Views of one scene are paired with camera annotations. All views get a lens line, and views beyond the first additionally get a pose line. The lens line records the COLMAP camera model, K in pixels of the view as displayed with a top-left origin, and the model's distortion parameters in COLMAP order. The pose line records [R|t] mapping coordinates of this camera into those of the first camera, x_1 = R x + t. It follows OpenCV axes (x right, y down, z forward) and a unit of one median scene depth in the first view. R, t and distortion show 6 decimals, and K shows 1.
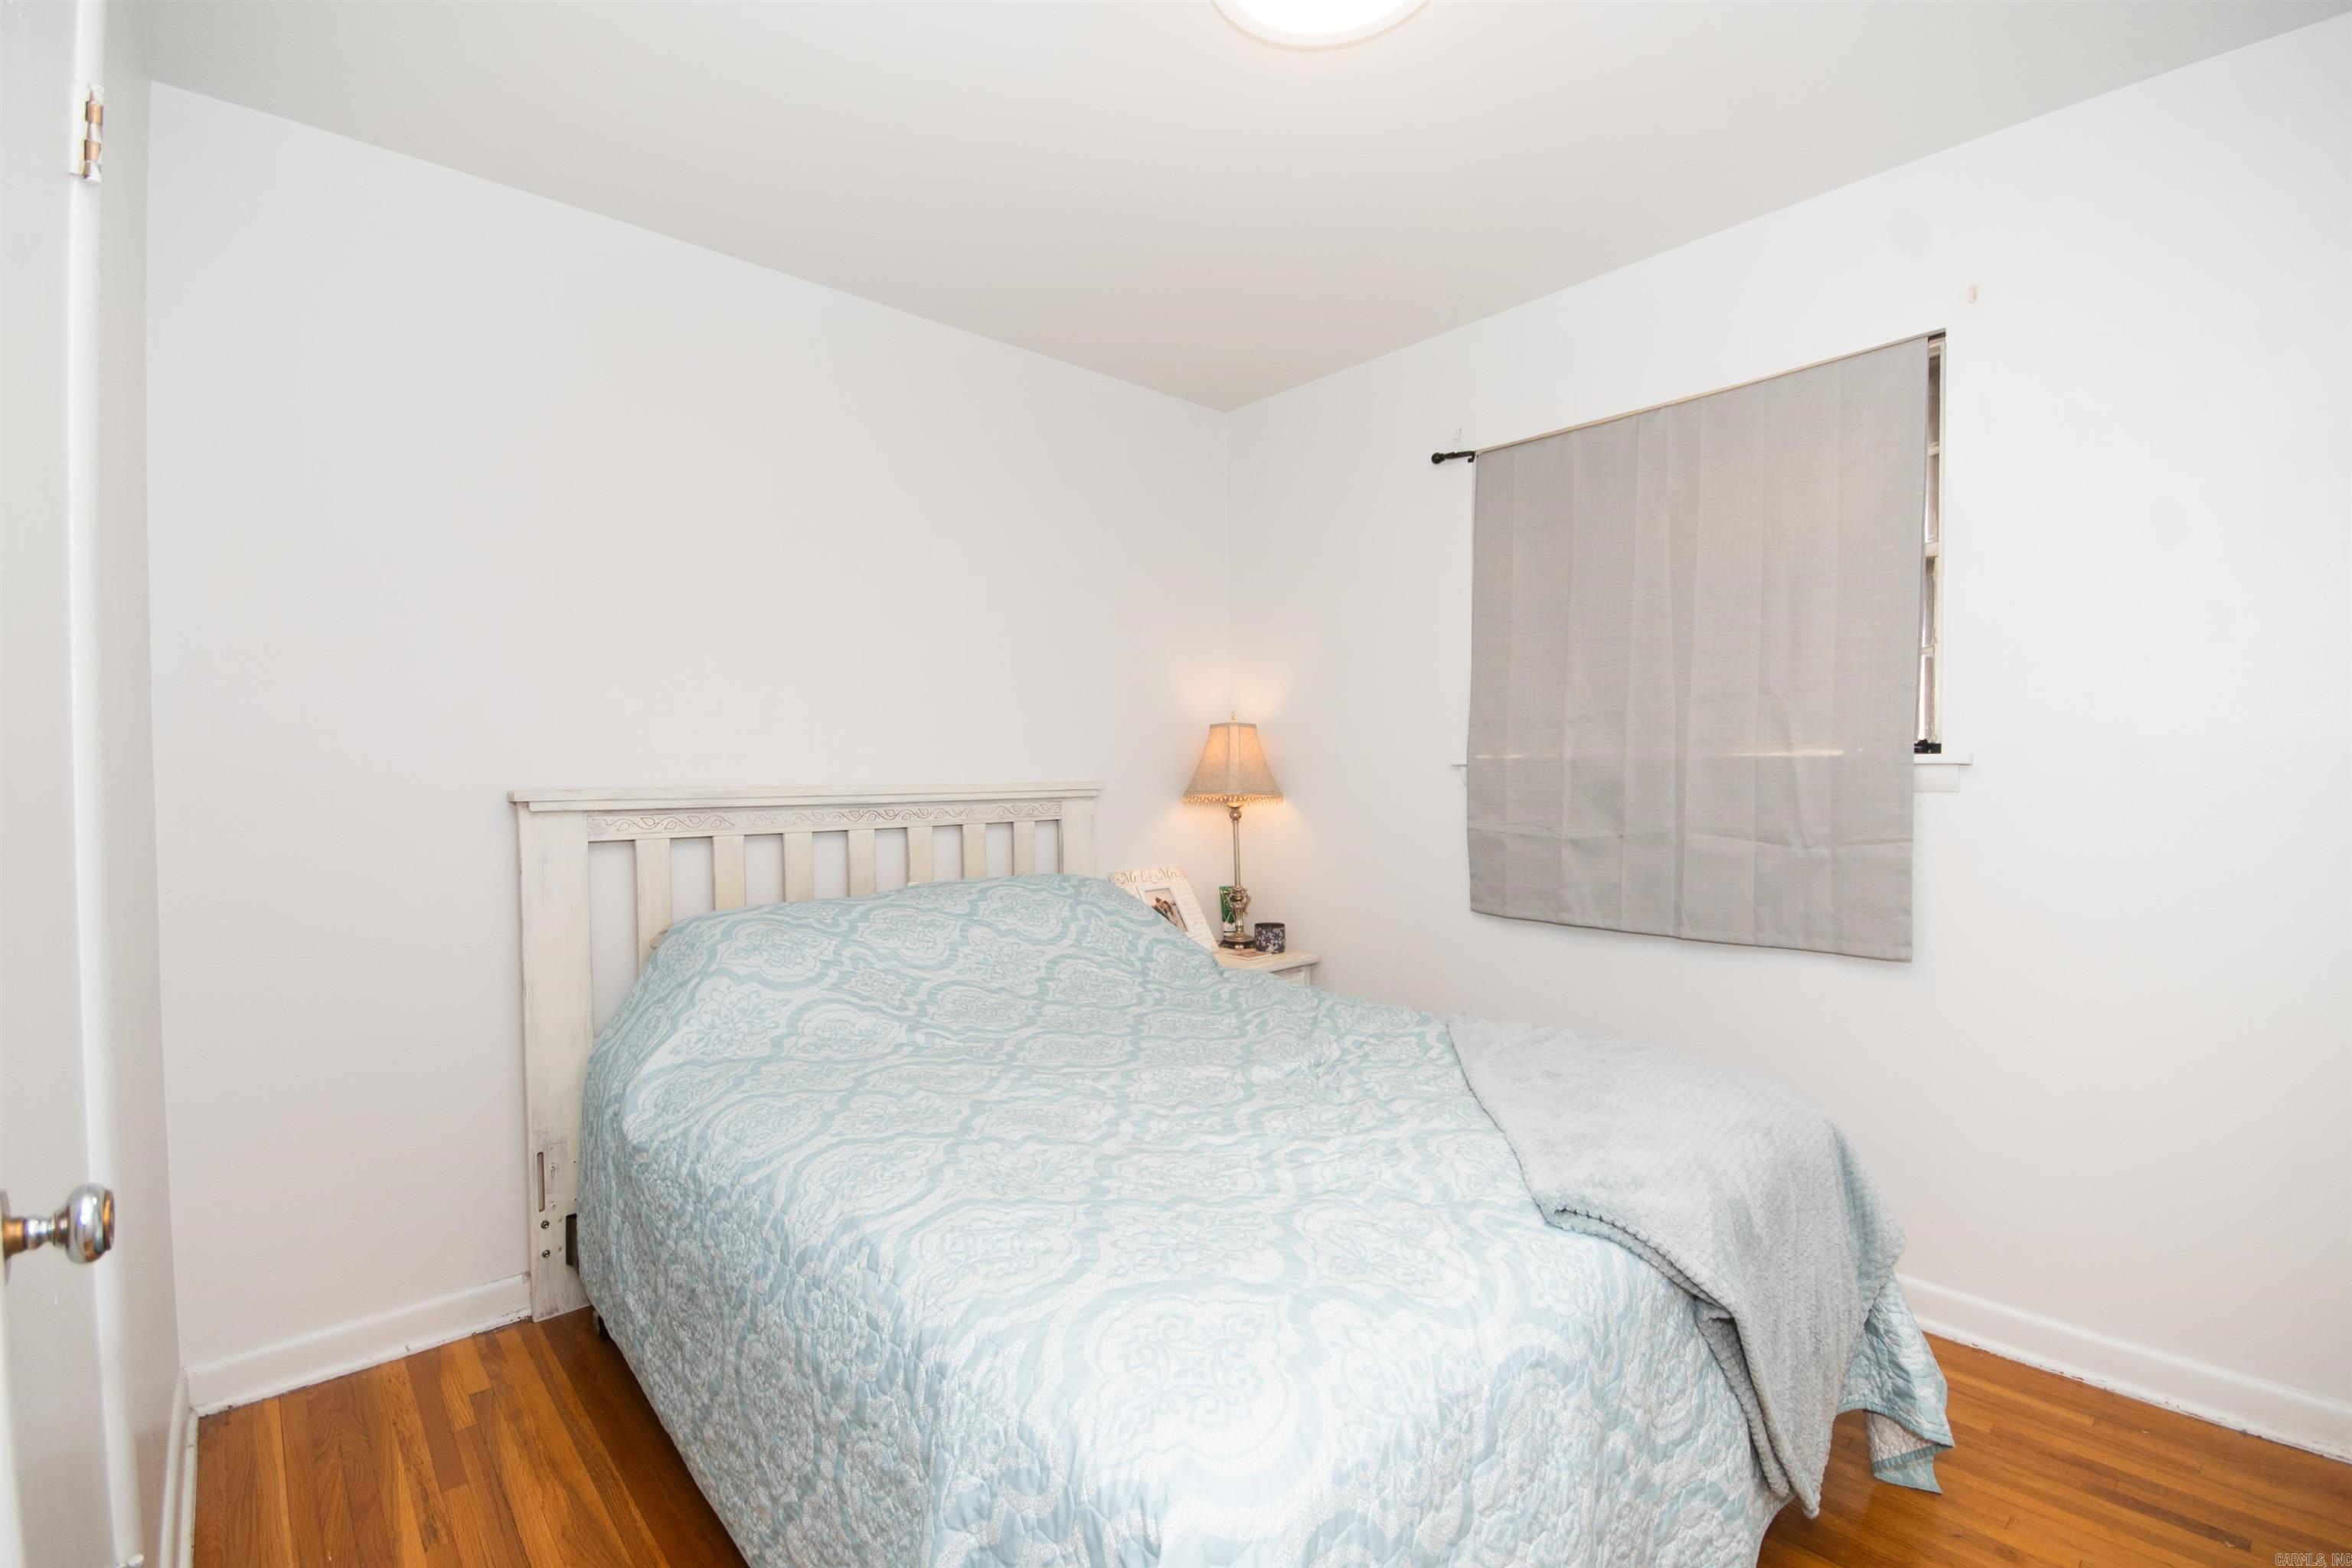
lens RADIAL K [[1039.6, 0, 1177.3], [0, 1039.6, 787.4], [0, 0, 1]] dist [0.006815, -0.011795]
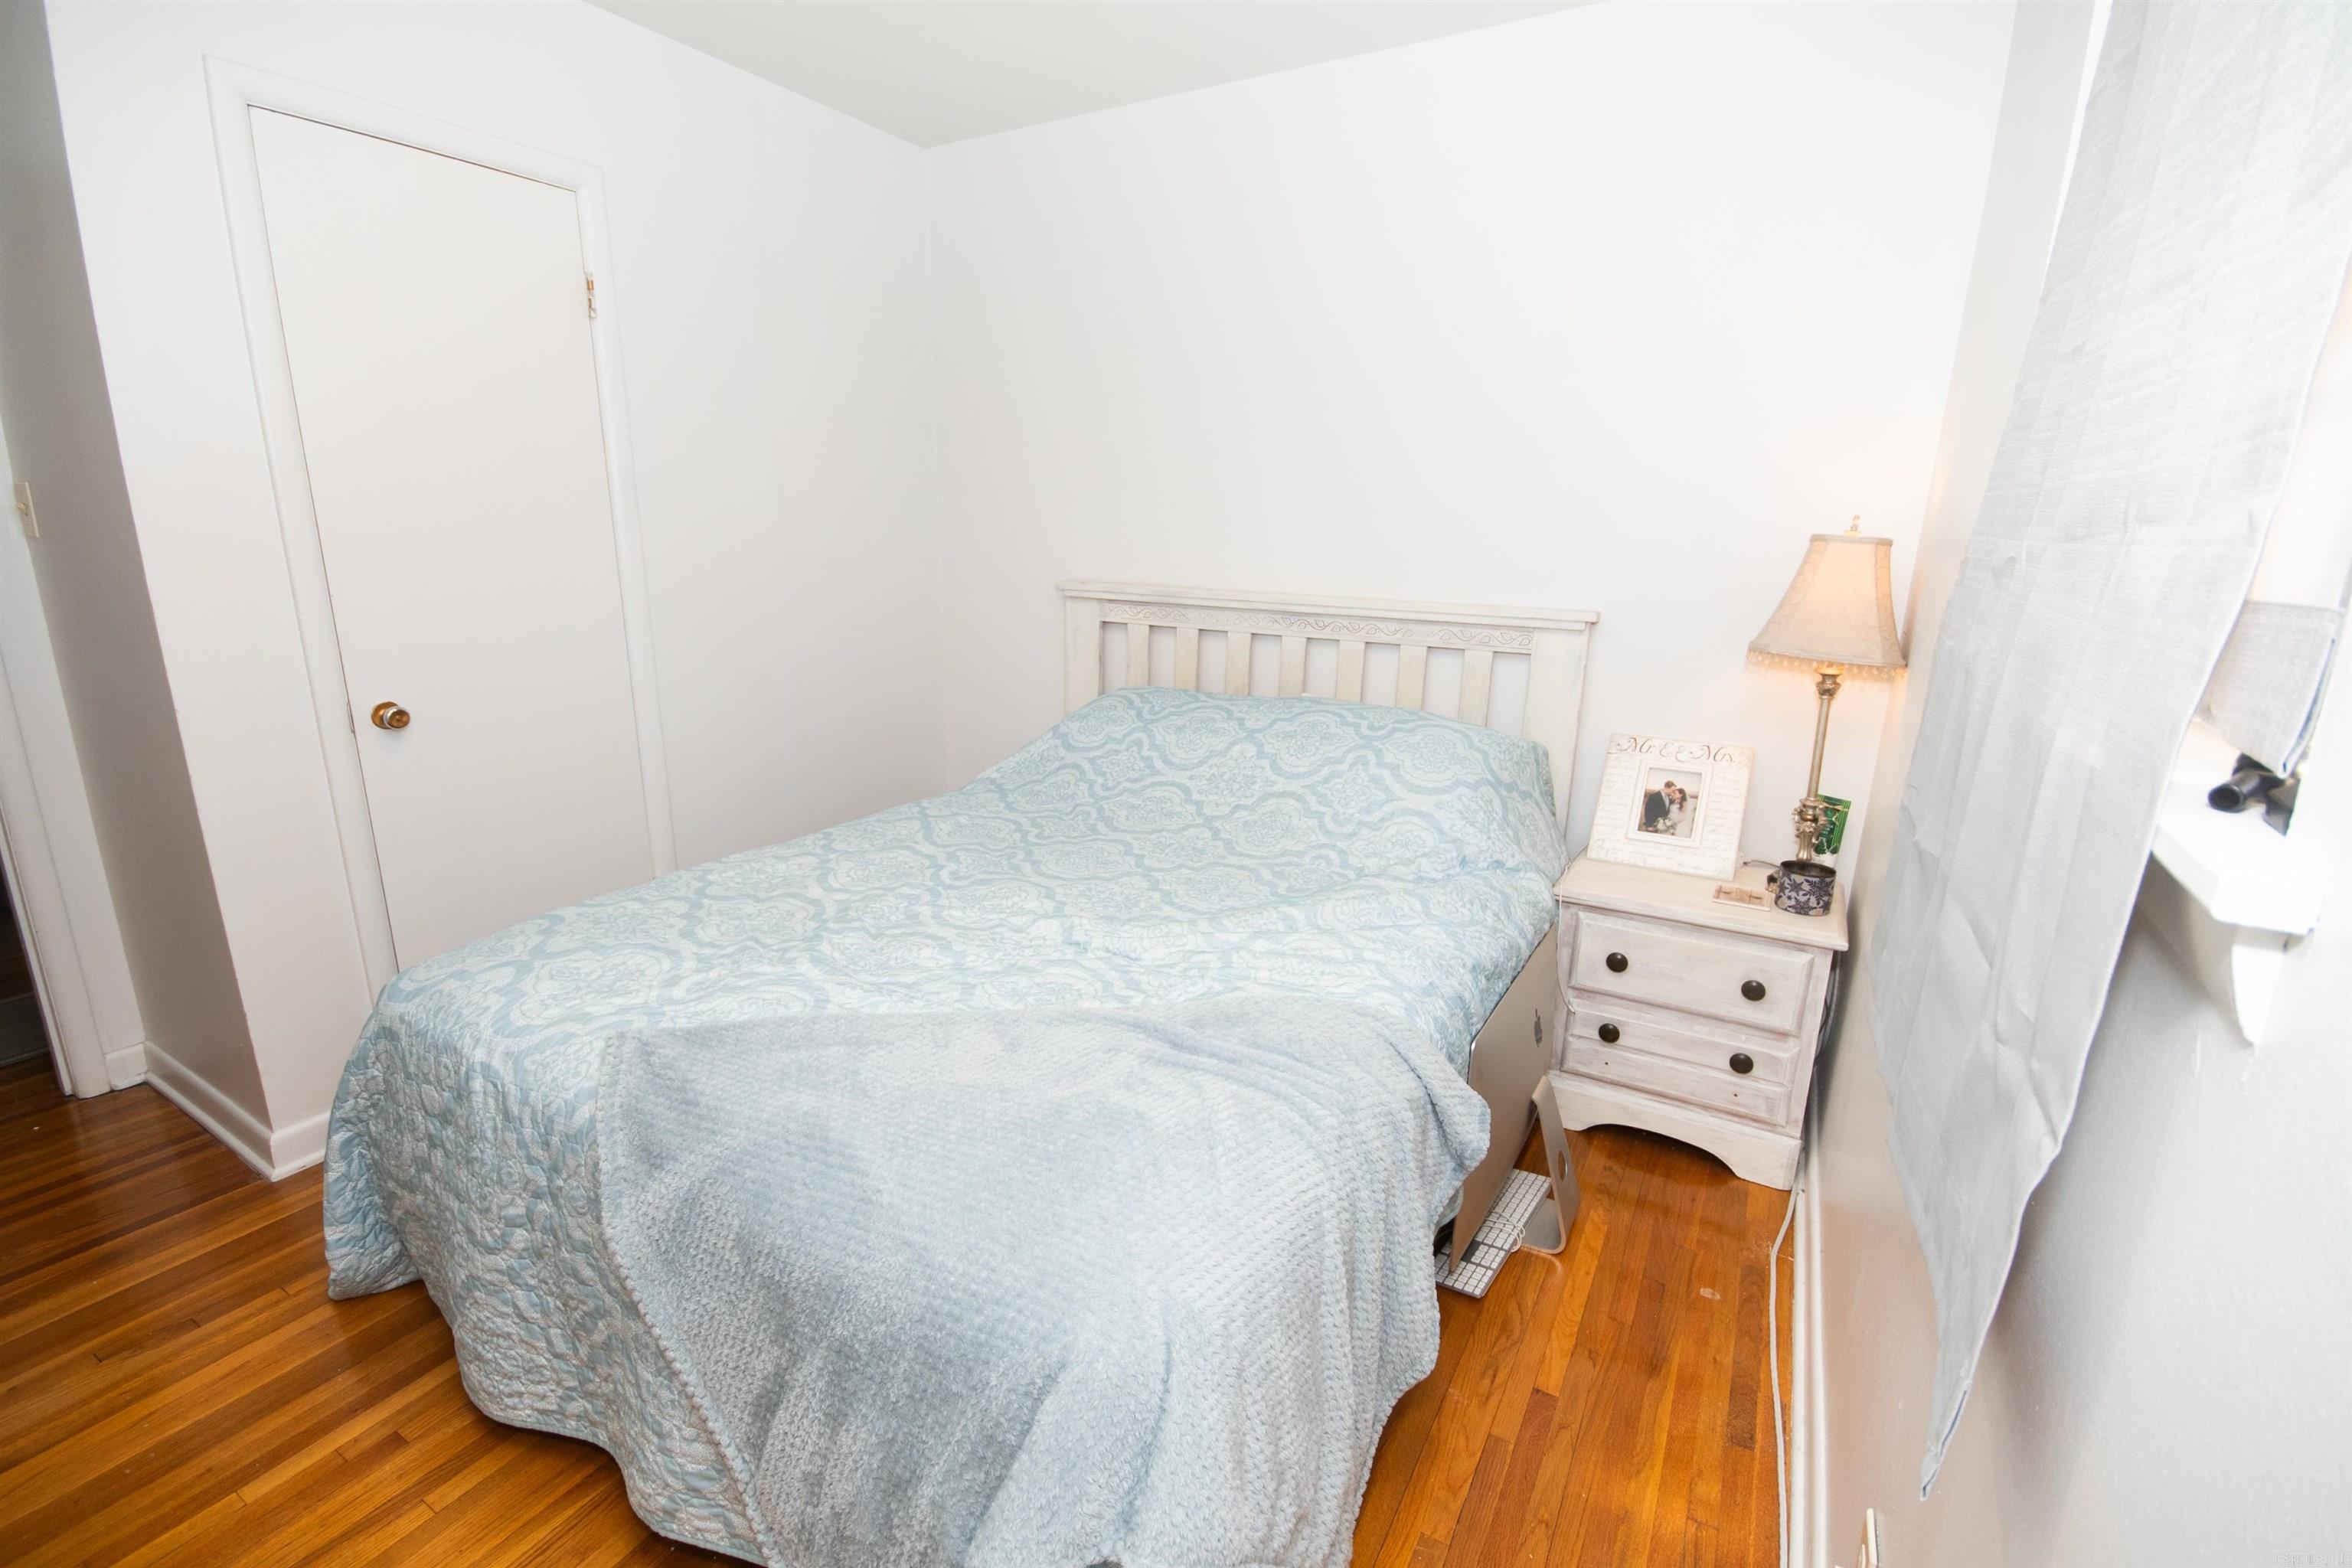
lens RADIAL K [[1039.6, 0, 1172.7], [0, 1039.6, 783.1], [0, 0, 1]] dist [0.006815, -0.011795]
pose [[0.290220, 0.249935, -0.923745, 0.629797], [-0.035818, 0.967452, 0.250507, -0.070865], [0.956290, -0.039615, 0.289726, 0.526037]]
